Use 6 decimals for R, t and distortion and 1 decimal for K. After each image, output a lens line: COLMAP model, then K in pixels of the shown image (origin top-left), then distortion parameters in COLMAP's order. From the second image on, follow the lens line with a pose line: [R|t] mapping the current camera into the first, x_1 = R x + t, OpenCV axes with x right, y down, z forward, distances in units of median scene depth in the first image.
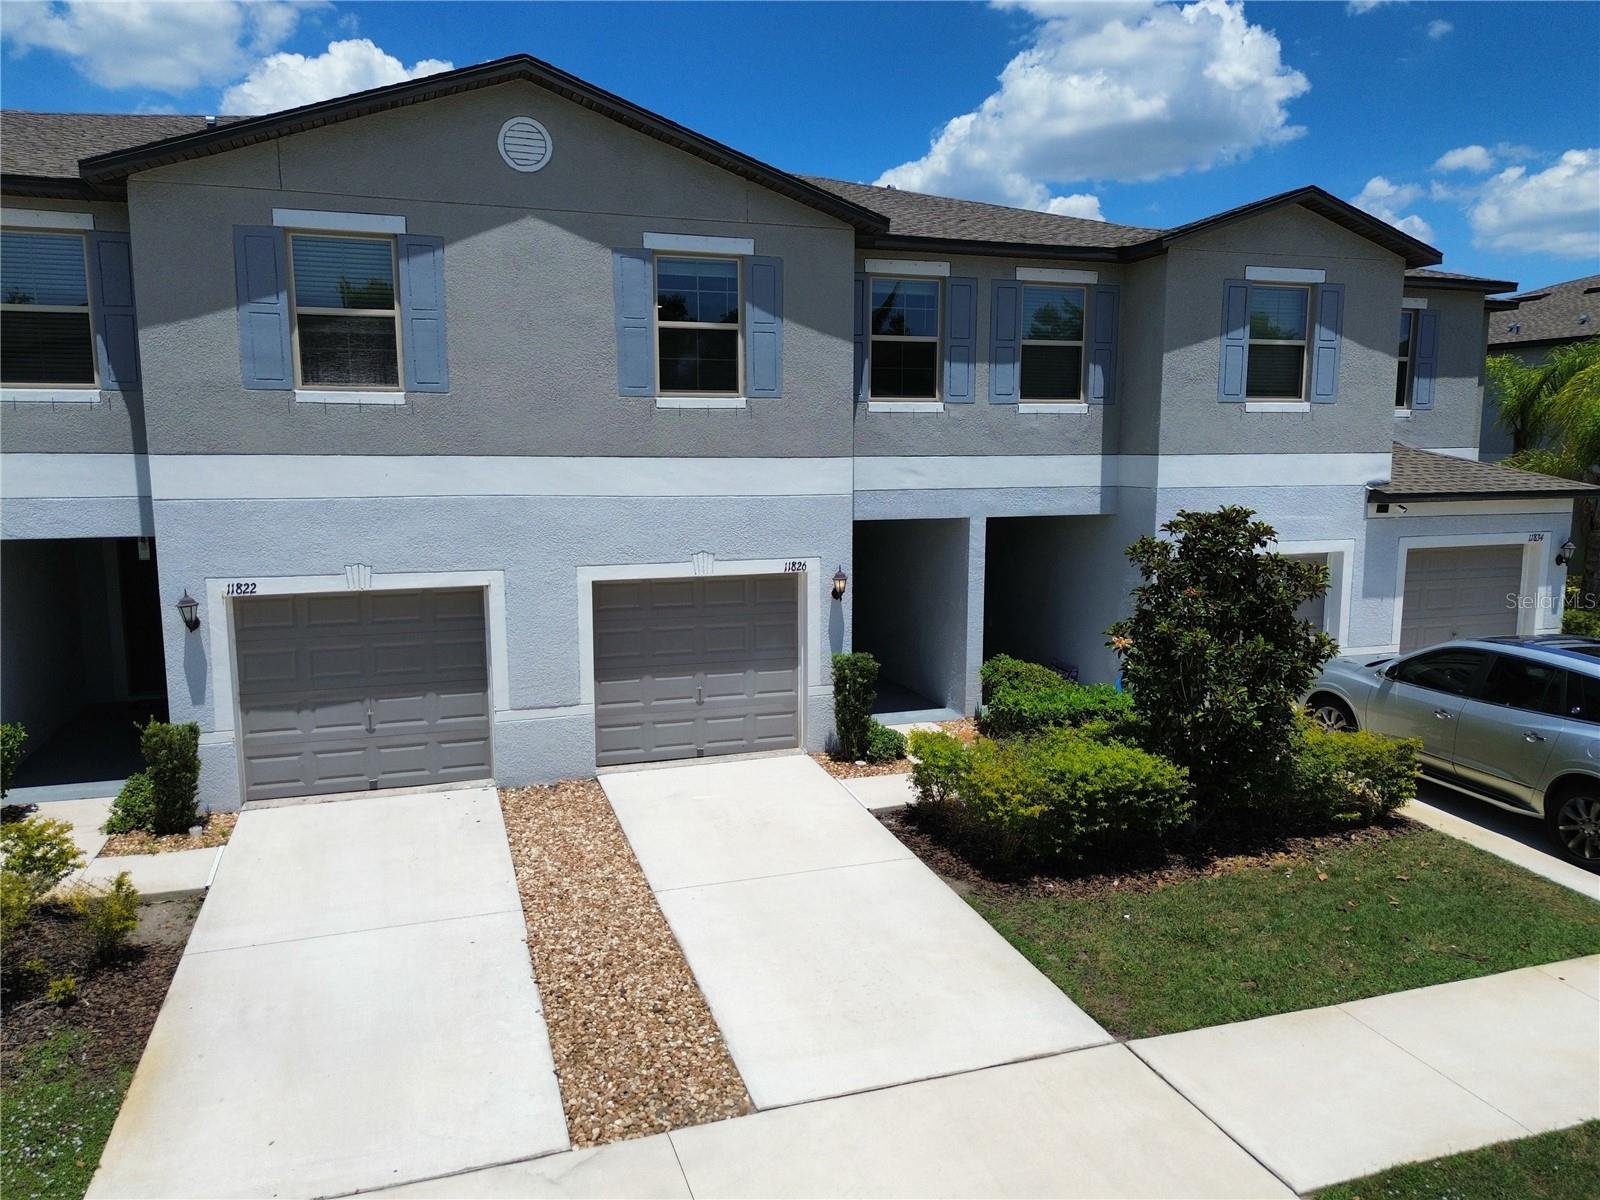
lens RADIAL K [[1135.2, 0, 804.5], [0, 1135.2, 603.7], [0, 0, 1]] dist [0.056860, -0.044539]
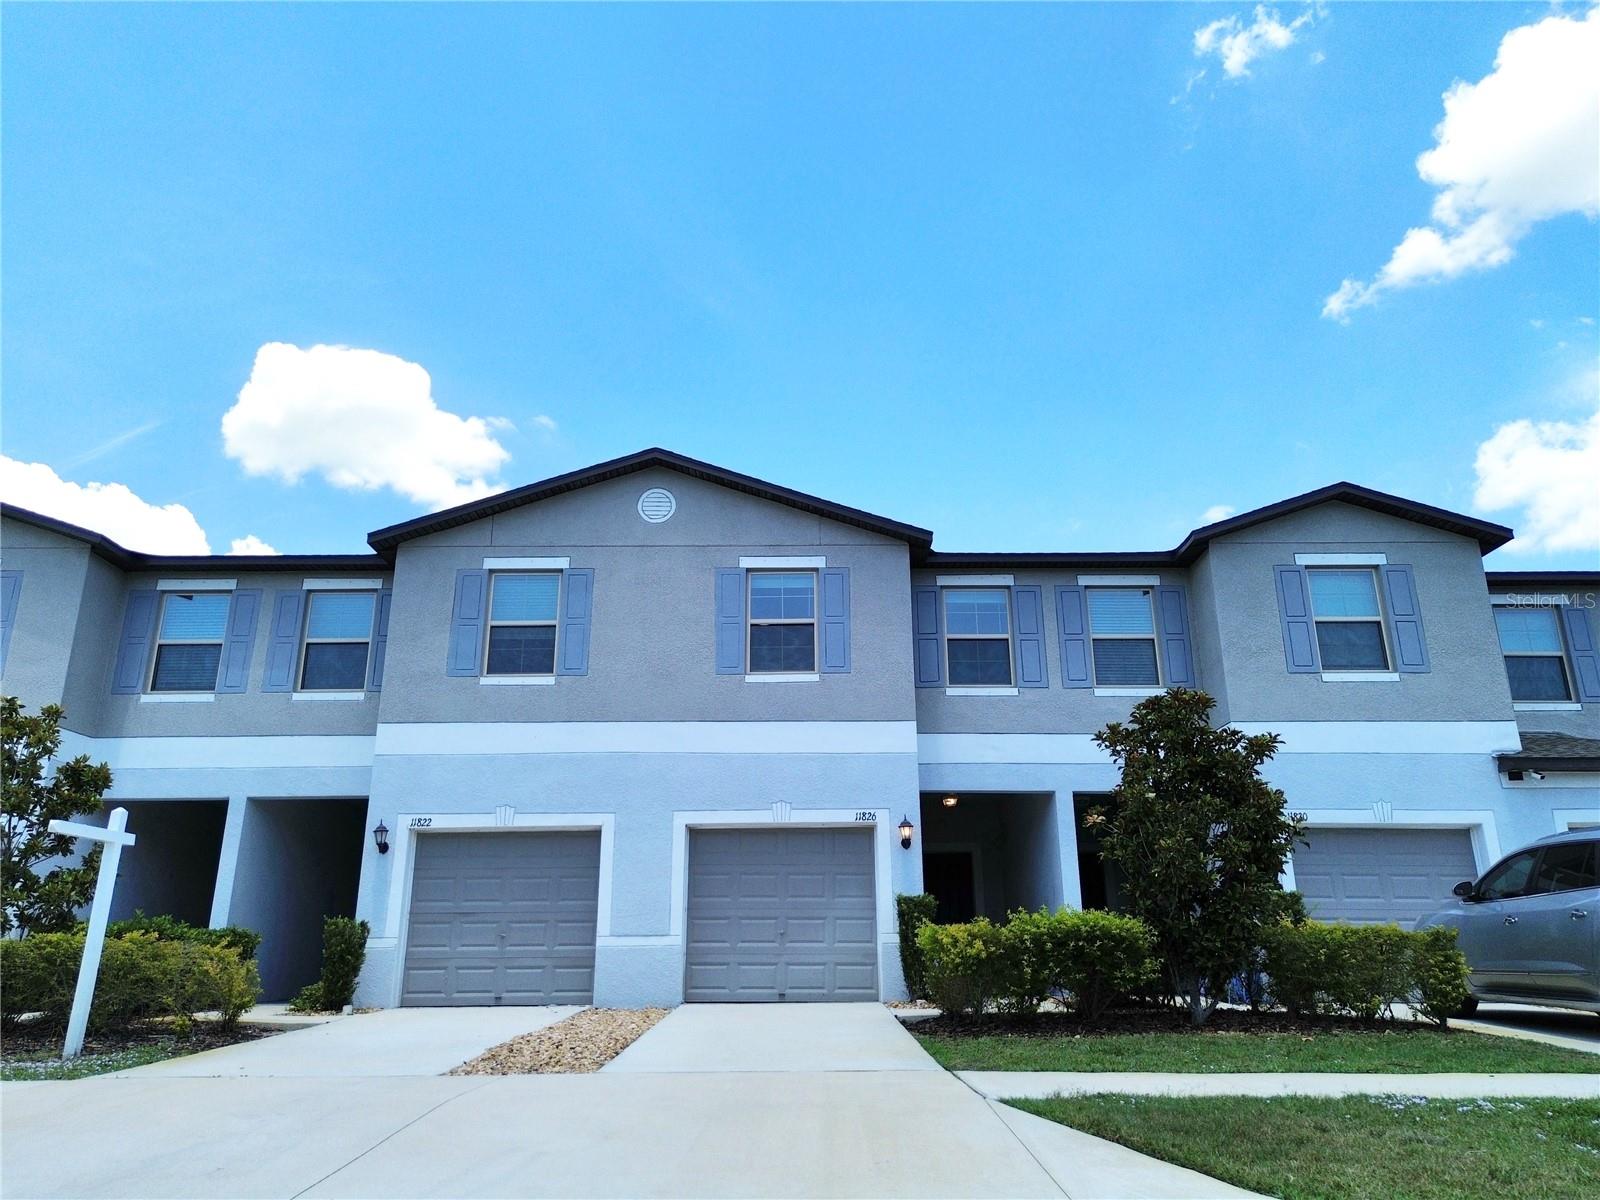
lens RADIAL K [[1135.2, 0, 796.9], [0, 1135.2, 591.0], [0, 0, 1]] dist [0.056860, -0.044539]
pose [[0.947326, -0.103480, -0.303094, 0.308673], [-0.040187, 0.900480, -0.433038, 0.270759], [0.317741, 0.422408, 0.848889, -0.076263]]
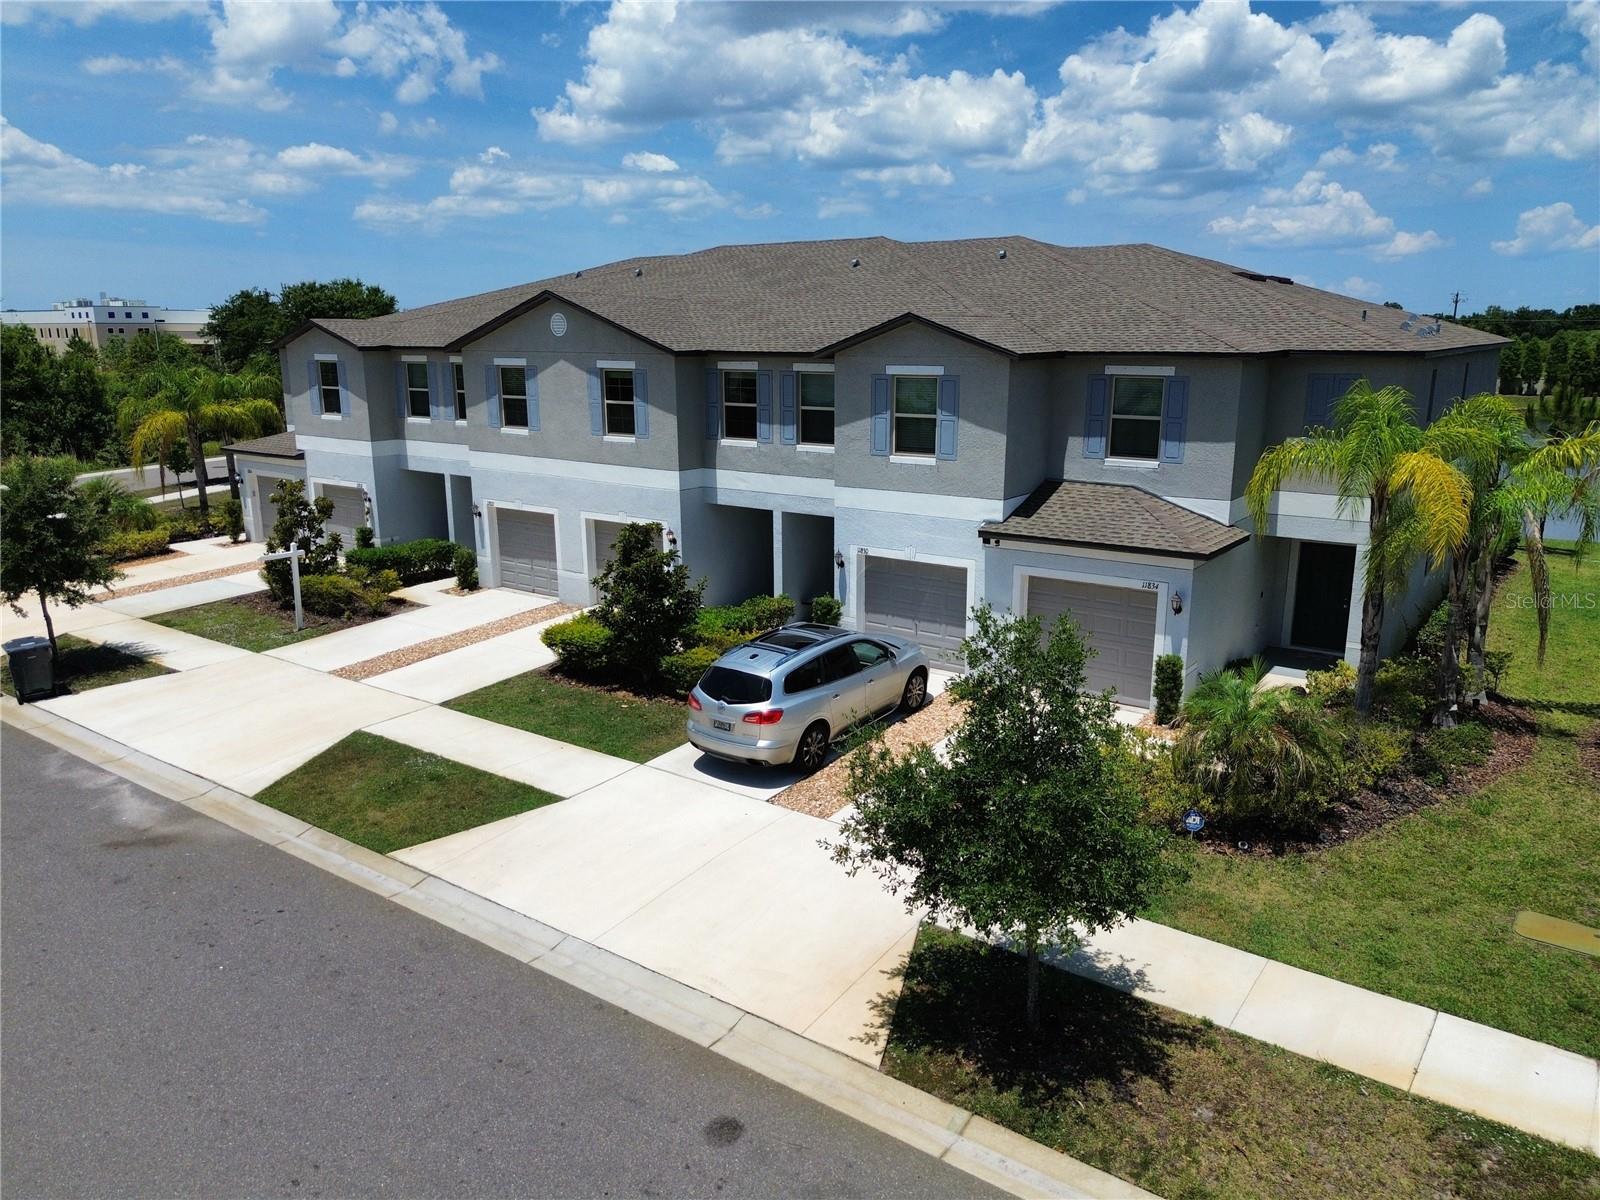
lens RADIAL K [[1135.2, 0, 807.0], [0, 1135.2, 614.9], [0, 0, 1]] dist [0.056860, -0.044539]
pose [[0.578974, 0.195894, -0.791464, 1.831459], [-0.112519, 0.980618, 0.160400, -0.237467], [0.807545, -0.003813, 0.589794, 0.051109]]
